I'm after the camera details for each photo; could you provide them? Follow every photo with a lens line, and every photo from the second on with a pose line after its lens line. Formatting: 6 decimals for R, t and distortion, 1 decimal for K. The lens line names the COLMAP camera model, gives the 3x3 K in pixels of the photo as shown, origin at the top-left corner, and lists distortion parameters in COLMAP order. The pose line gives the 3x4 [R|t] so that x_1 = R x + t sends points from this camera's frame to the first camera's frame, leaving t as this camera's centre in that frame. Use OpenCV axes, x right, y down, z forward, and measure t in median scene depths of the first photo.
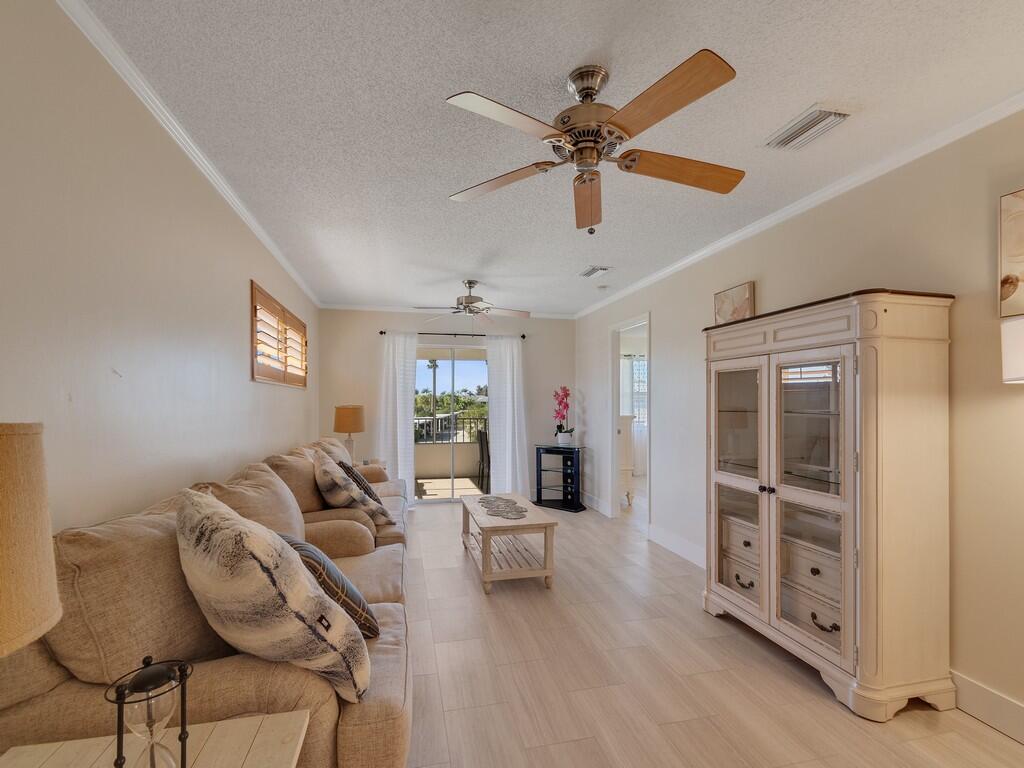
lens RADIAL K [[455.0, 0, 497.1], [0, 455.0, 403.6], [0, 0, 1]] dist [-0.000155, -0.001637]
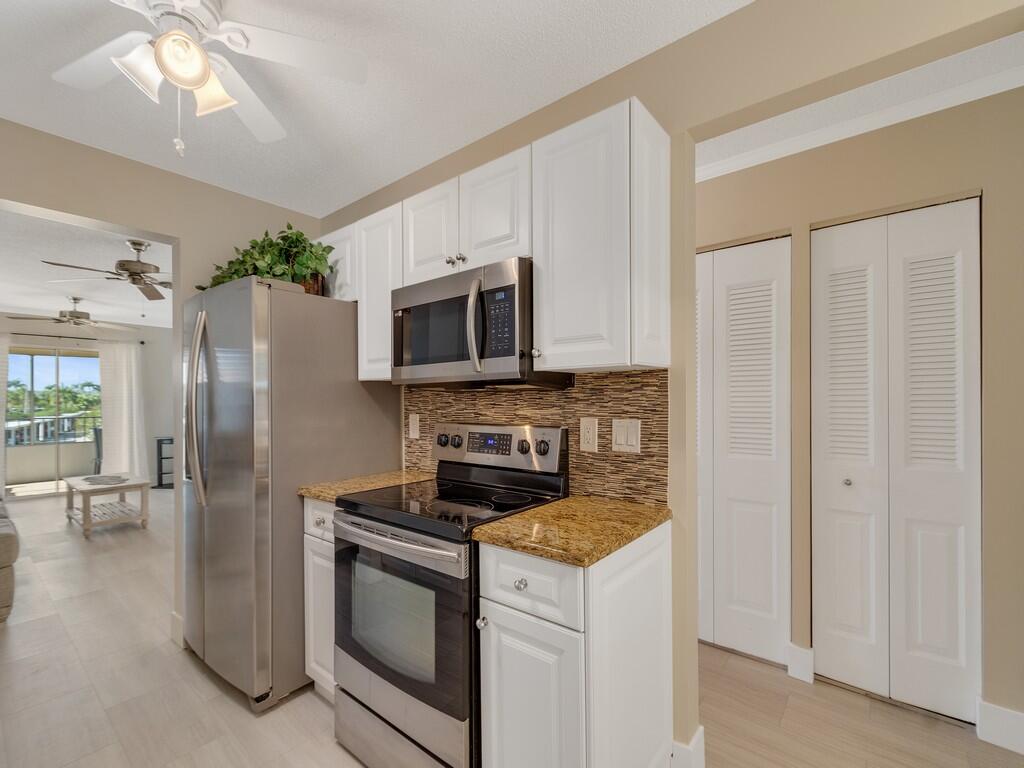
lens RADIAL K [[455.0, 0, 497.1], [0, 455.0, 403.6], [0, 0, 1]] dist [-0.000155, -0.001637]
pose [[0.789436, -0.002324, 0.613828, 0.061263], [0.000050, 0.999993, 0.003723, 0.001699], [-0.613833, -0.002908, 0.789431, -0.456397]]
